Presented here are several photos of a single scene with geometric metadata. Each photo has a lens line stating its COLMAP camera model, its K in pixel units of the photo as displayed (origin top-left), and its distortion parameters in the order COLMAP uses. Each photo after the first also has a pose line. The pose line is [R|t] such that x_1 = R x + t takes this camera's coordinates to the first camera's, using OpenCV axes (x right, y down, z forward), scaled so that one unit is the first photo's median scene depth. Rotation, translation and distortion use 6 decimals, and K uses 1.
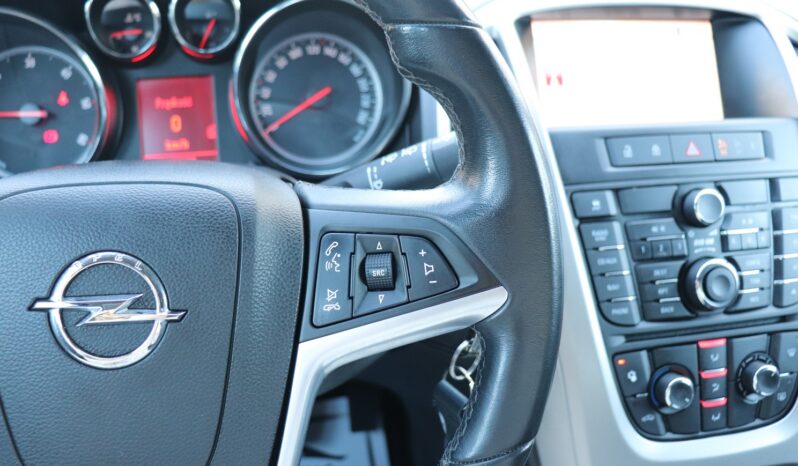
lens RADIAL K [[651.9, 0, 389.2], [0, 651.9, 220.2], [0, 0, 1]] dist [-0.116228, 0.070484]
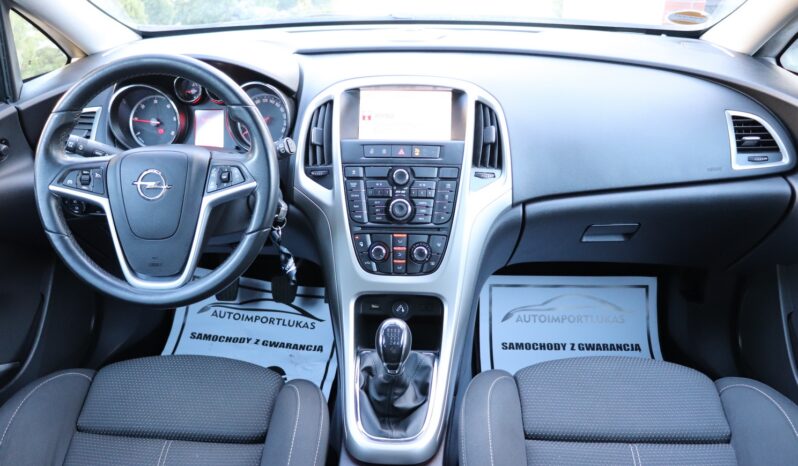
lens RADIAL K [[660.0, 0, 394.8], [0, 660.0, 238.6], [0, 0, 1]] dist [-0.173243, 0.131432]
pose [[0.971476, 0.097440, -0.216196, 0.998653], [-0.089947, 0.994963, 0.044257, 0.098235], [0.219419, -0.023549, 0.975346, -1.347473]]
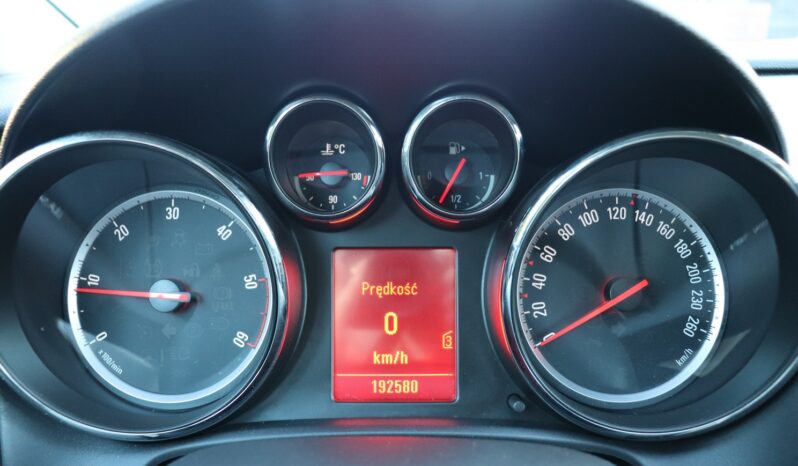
lens RADIAL K [[660.0, 0, 403.4], [0, 660.0, 235.9], [0, 0, 1]] dist [-0.173243, 0.131432]
pose [[0.985836, 0.050108, -0.160054, -0.241617], [-0.071393, 0.988922, -0.130137, -0.164383], [0.151761, 0.139721, 0.978492, 0.410185]]
